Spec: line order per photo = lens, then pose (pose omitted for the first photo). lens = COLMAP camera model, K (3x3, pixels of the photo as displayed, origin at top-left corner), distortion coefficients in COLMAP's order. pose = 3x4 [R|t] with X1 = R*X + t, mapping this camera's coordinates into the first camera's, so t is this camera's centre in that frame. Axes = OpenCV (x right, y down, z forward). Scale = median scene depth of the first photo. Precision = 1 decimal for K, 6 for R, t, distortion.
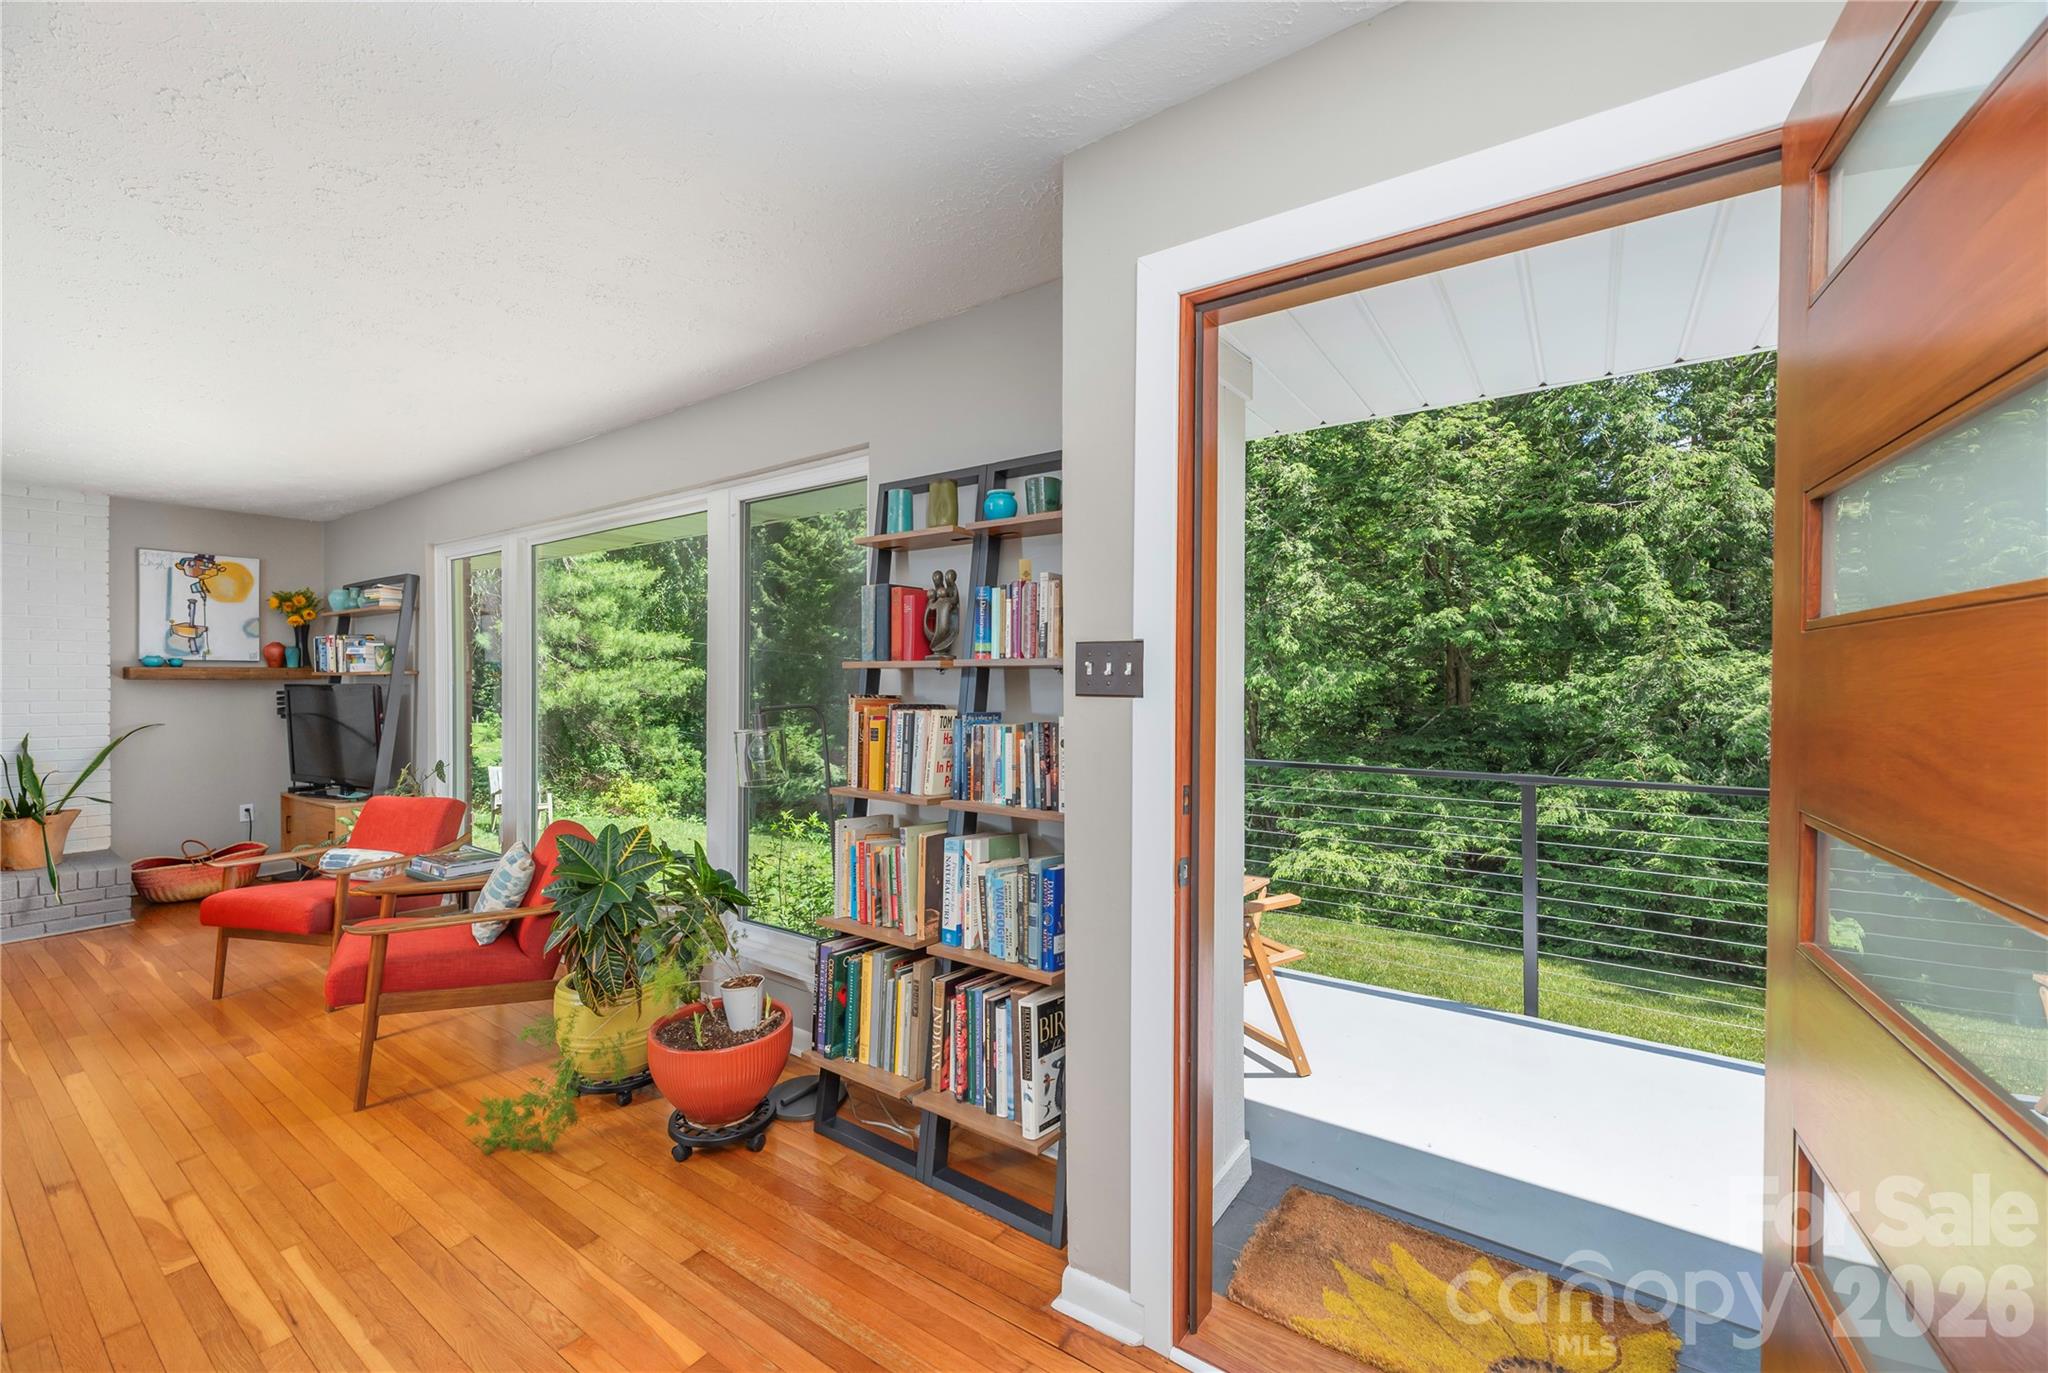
lens RADIAL K [[847.2, 0, 1021.5], [0, 847.2, 683.6], [0, 0, 1]] dist [0.001709, -0.000539]
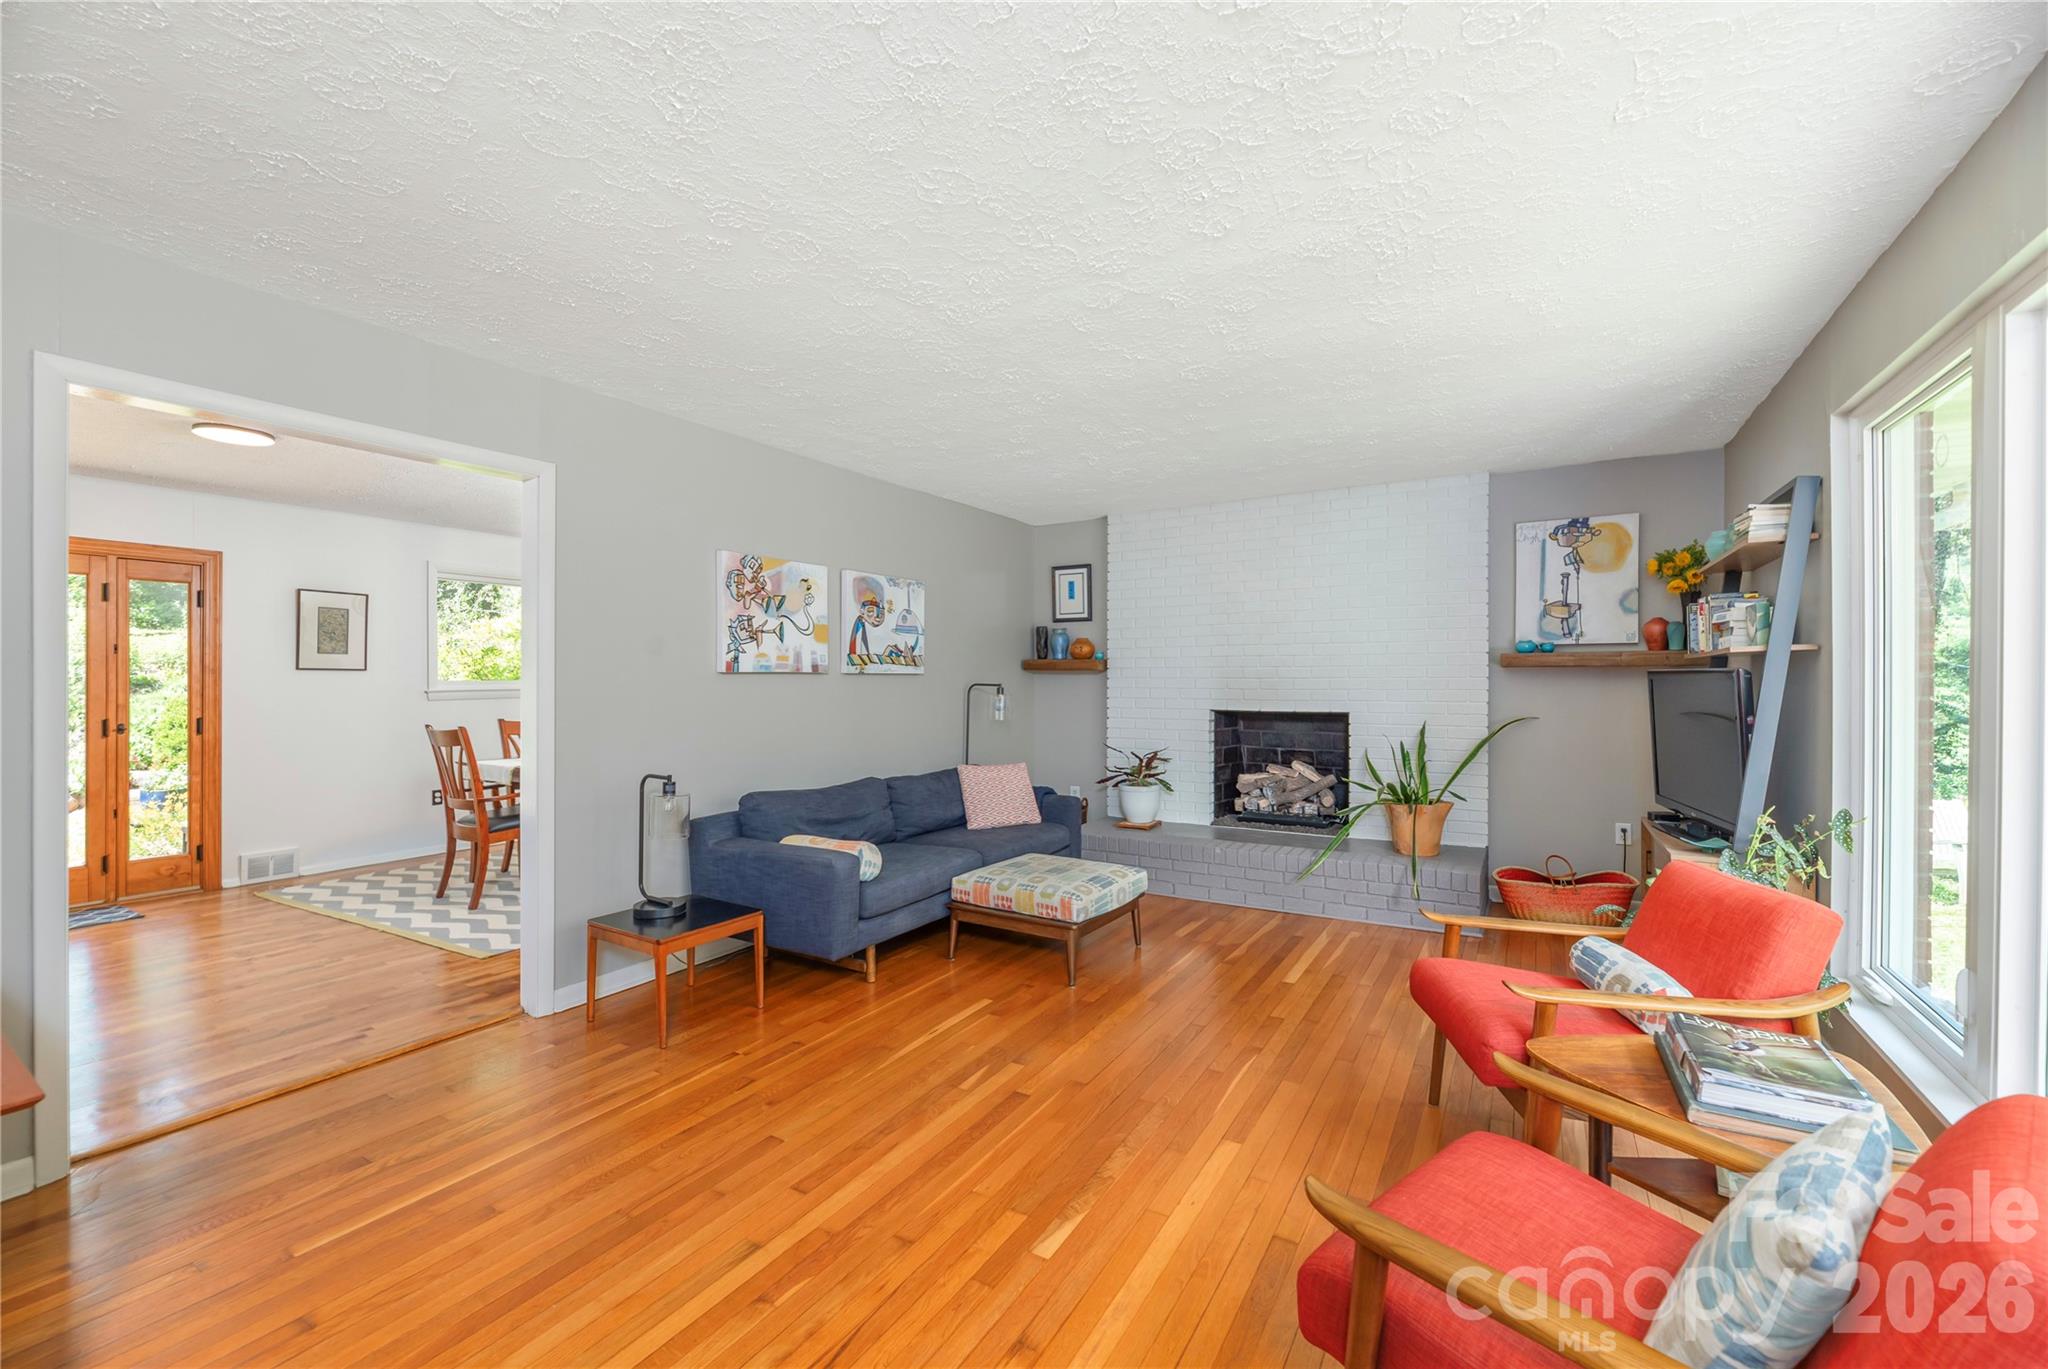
lens RADIAL K [[847.2, 0, 1032.0], [0, 847.2, 683.5], [0, 0, 1]] dist [0.001709, -0.000539]
pose [[0.083852, 0.004438, -0.996468, -0.176257], [-0.003655, 0.999985, 0.004146, 0.010371], [0.996472, 0.003294, 0.083867, 0.402027]]
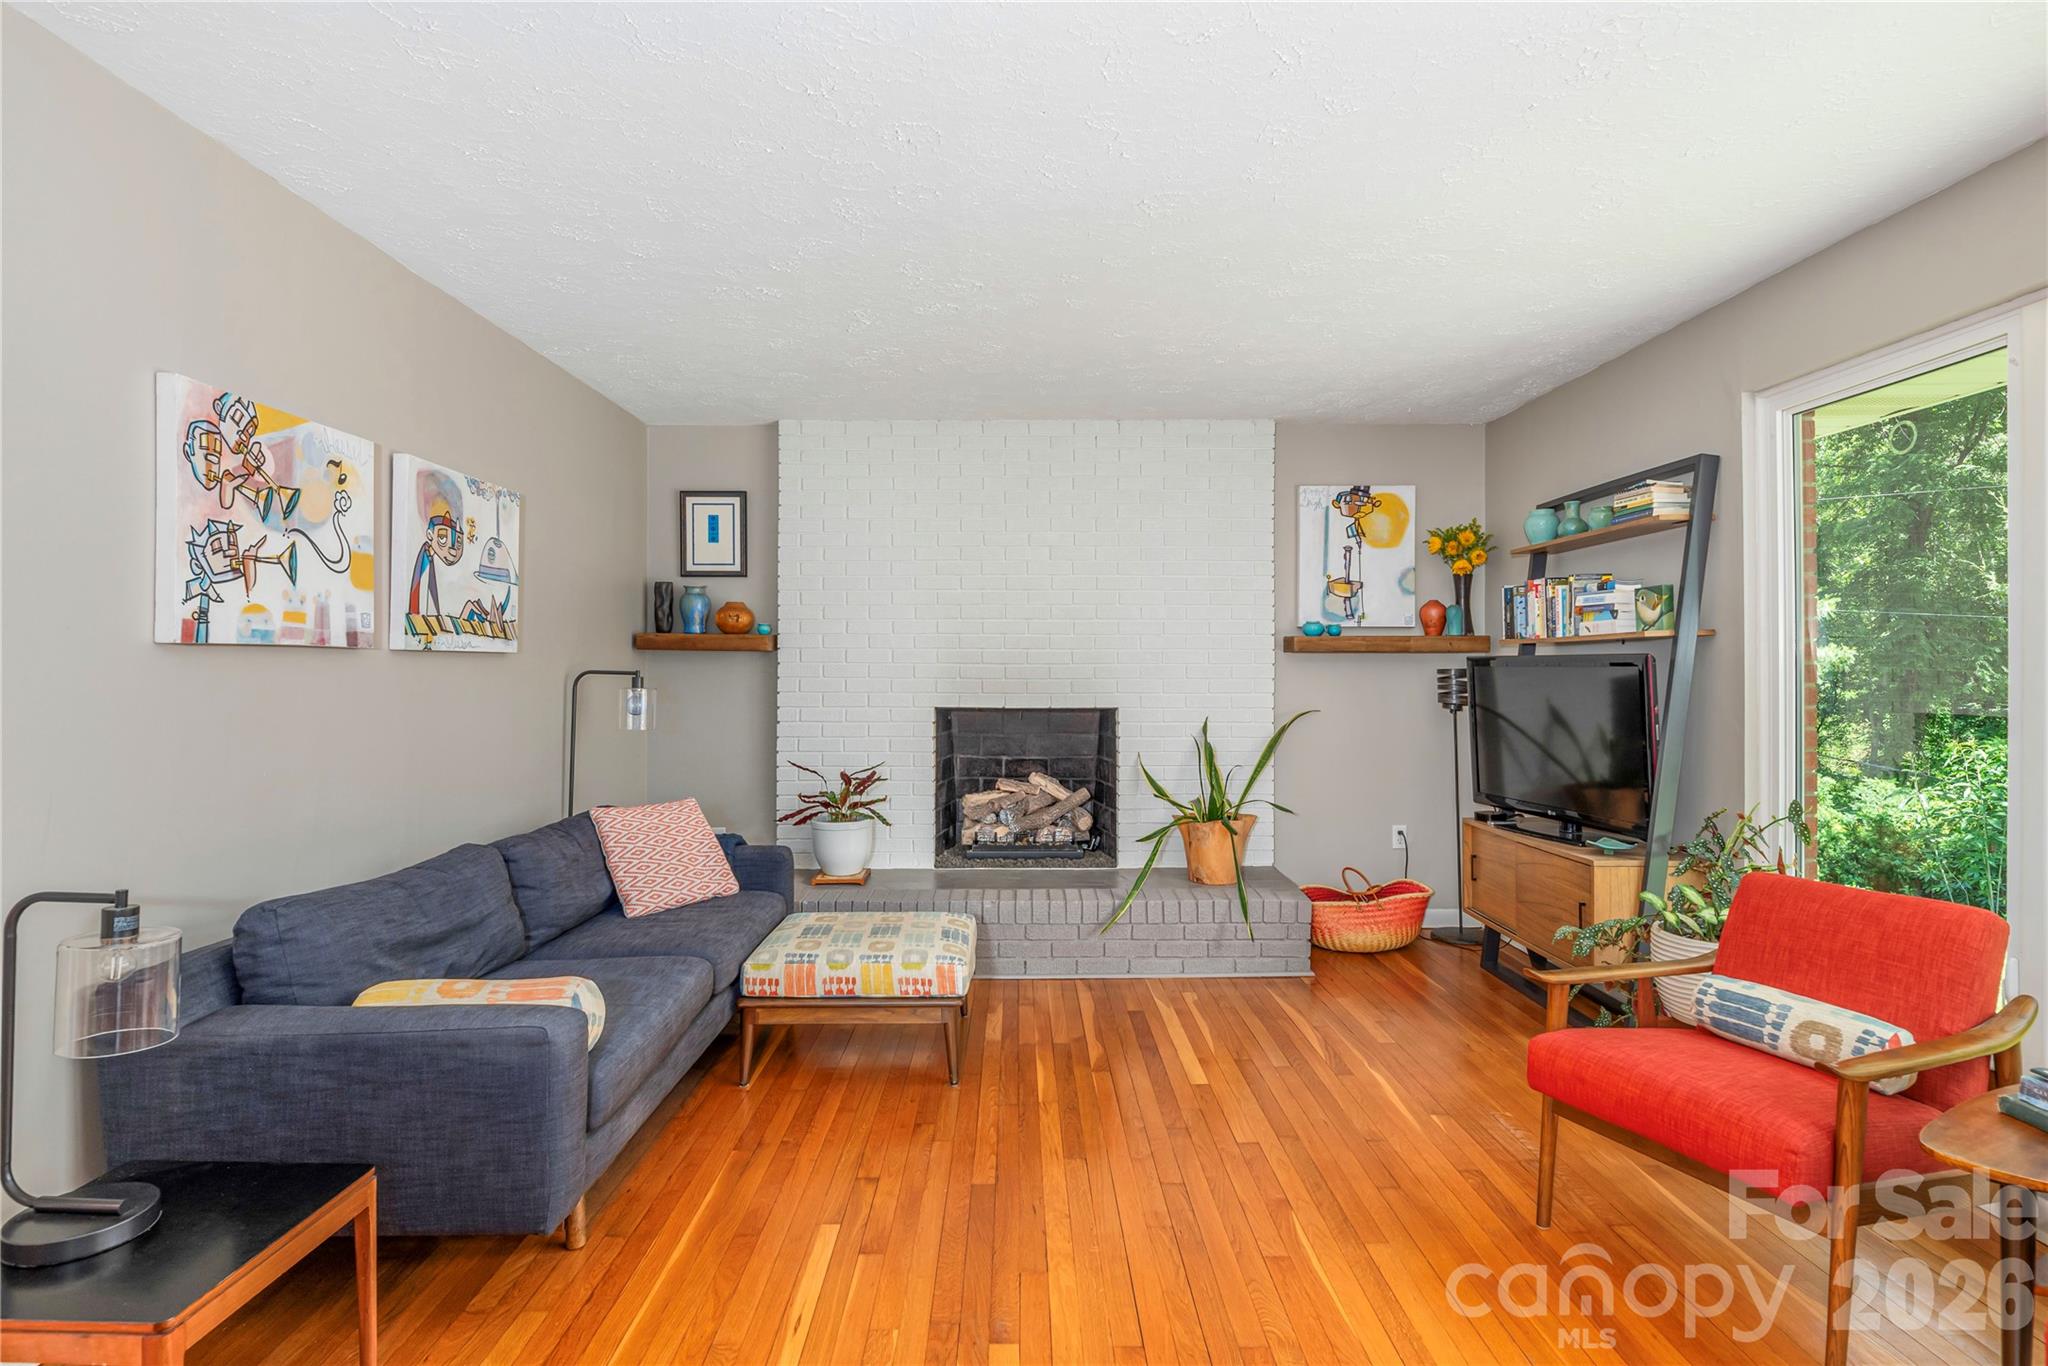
lens RADIAL K [[1048.4, 0, 1028.3], [0, 1048.4, 665.5], [0, 0, 1]] dist [0.000043, 0.000223]
pose [[0.590444, -0.001186, -0.807078, -0.400791], [-0.005838, 0.999966, -0.005741, 0.013814], [0.807058, 0.008102, 0.590417, 0.225077]]
